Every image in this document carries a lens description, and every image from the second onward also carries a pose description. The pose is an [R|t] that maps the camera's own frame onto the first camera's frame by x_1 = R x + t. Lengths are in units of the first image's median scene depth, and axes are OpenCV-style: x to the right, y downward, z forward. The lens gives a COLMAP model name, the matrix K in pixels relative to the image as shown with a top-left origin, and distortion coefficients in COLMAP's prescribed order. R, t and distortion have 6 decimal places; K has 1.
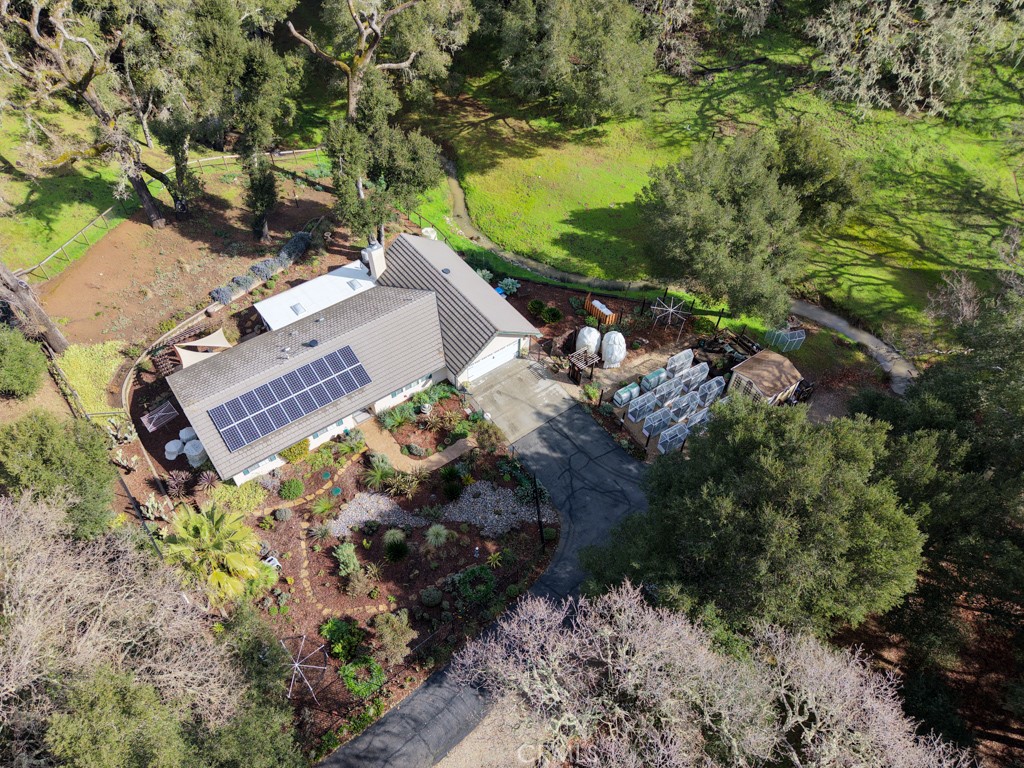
lens RADIAL K [[695.6, 0, 510.4], [0, 695.6, 381.2], [0, 0, 1]] dist [0.028761, -0.020116]
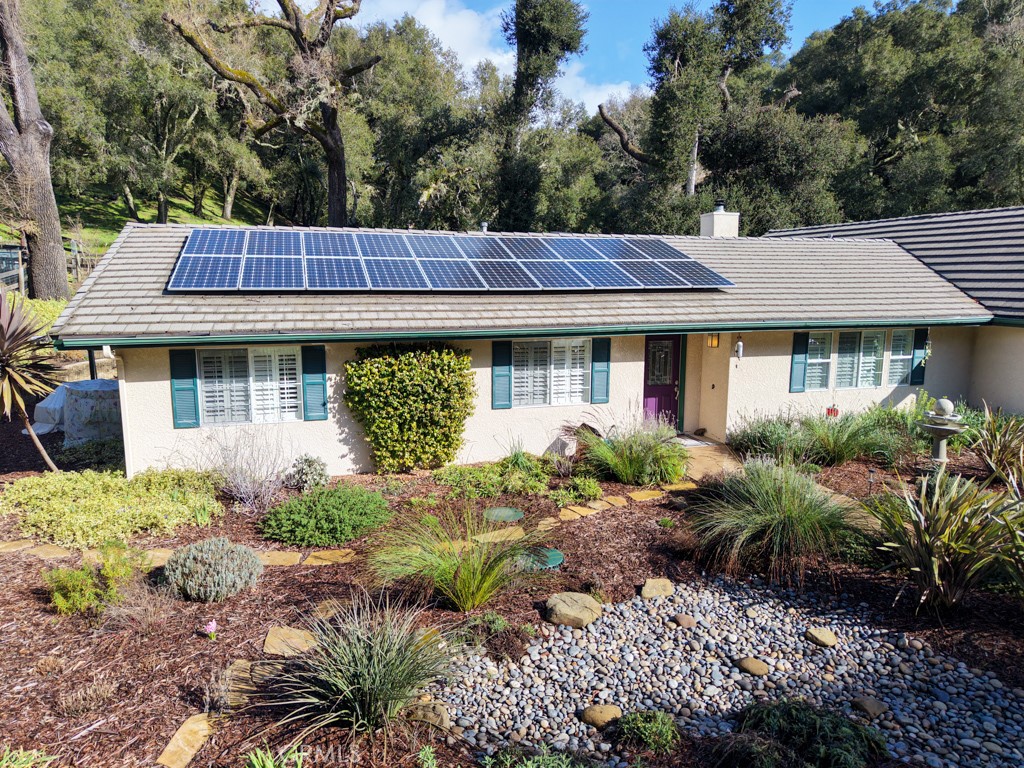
lens RADIAL K [[695.6, 0, 514.1], [0, 695.6, 380.7], [0, 0, 1]] dist [0.028761, -0.020116]
pose [[0.944601, 0.054741, -0.323624, -0.198168], [-0.248687, 0.762850, -0.596838, 0.227662], [0.214205, 0.644254, 0.734202, 0.829113]]
